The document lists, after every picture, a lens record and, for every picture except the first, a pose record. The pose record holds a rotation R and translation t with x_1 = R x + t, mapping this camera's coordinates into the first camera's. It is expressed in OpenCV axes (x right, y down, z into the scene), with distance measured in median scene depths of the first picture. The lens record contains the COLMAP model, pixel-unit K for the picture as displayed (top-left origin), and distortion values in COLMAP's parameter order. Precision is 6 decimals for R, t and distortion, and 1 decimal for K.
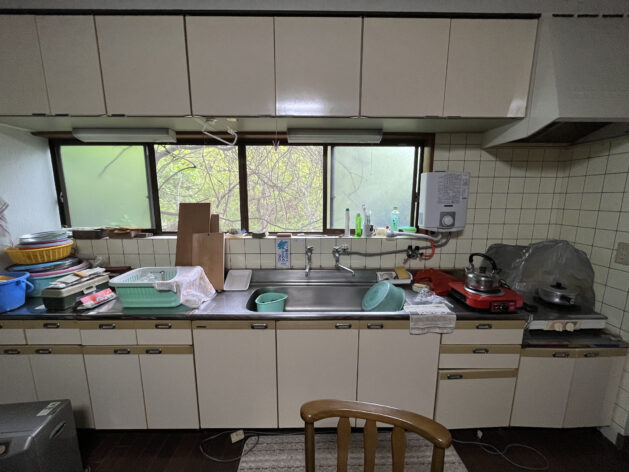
lens RADIAL K [[252.9, 0, 314.5], [0, 252.9, 236.0], [0, 0, 1]] dist [-0.003284, -0.000304]
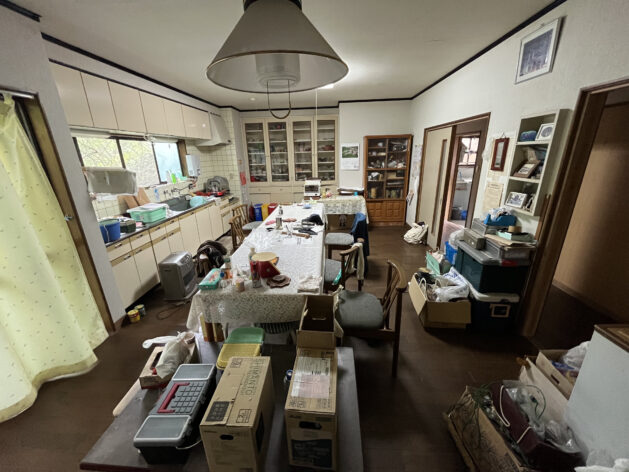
lens RADIAL K [[252.9, 0, 314.5], [0, 252.9, 236.0], [0, 0, 1]] dist [-0.003284, -0.000304]
pose [[0.064705, -0.315235, 0.946805, -2.194636], [0.185318, 0.936085, 0.299001, 0.002268], [-0.980546, 0.156113, 0.118988, -0.487877]]
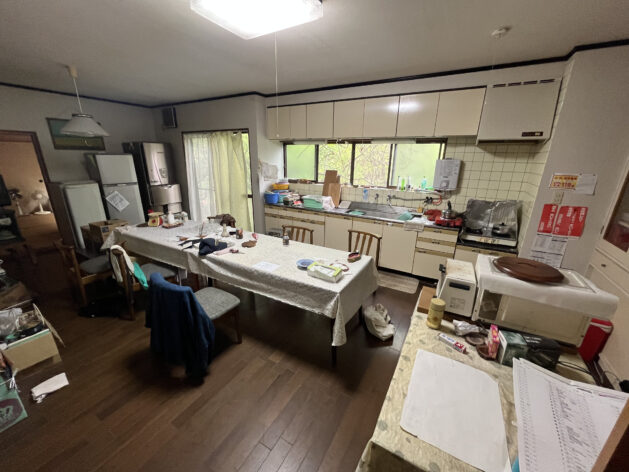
lens RADIAL K [[252.9, 0, 314.5], [0, 252.9, 236.0], [0, 0, 1]] dist [-0.003284, -0.000304]
pose [[0.860017, 0.164115, -0.483153, 0.633146], [-0.094202, 0.981656, 0.165764, 0.096033], [0.501495, -0.097046, 0.859701, -1.175254]]
